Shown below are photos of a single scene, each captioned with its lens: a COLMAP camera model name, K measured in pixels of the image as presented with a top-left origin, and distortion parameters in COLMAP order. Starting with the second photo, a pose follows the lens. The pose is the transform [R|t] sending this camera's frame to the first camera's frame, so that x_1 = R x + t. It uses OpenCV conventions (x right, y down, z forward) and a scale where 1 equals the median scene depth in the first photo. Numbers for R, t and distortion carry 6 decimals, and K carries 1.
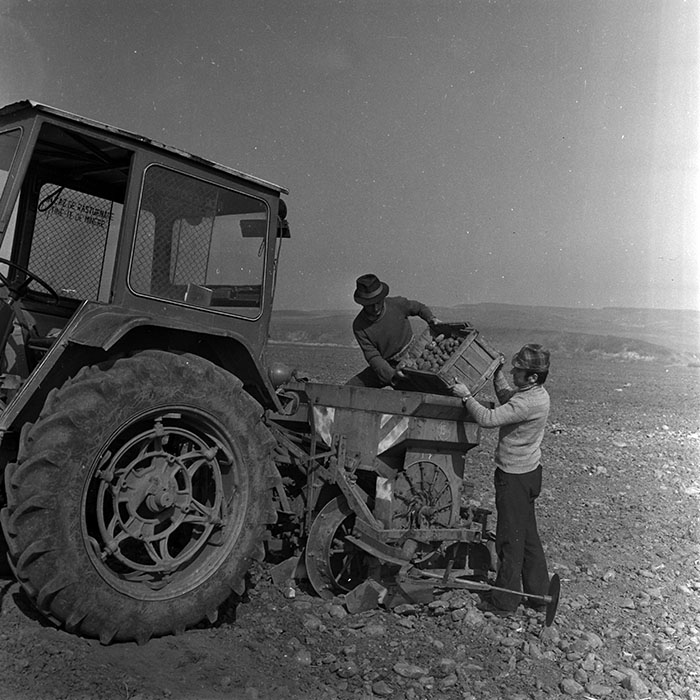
lens RADIAL K [[937.9, 0, 385.2], [0, 937.9, 348.9], [0, 0, 1]] dist [0.011763, -0.013009]
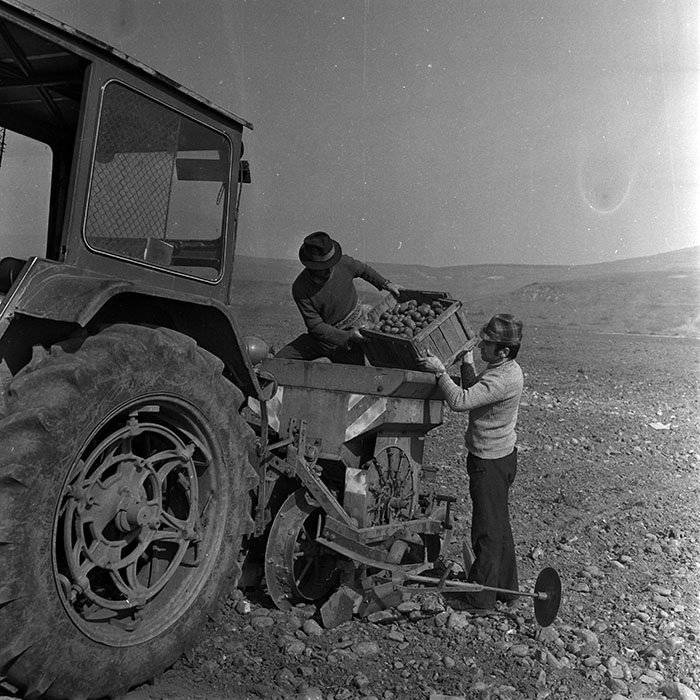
lens RADIAL K [[915.9, 0, 350.2], [0, 915.9, 338.8], [0, 0, 1]] dist [-0.020248, -0.018225]
pose [[0.962682, 0.001465, 0.270631, -0.255044], [-0.014468, 0.998834, 0.046055, -0.022308], [-0.270248, -0.048252, 0.961581, 0.215629]]
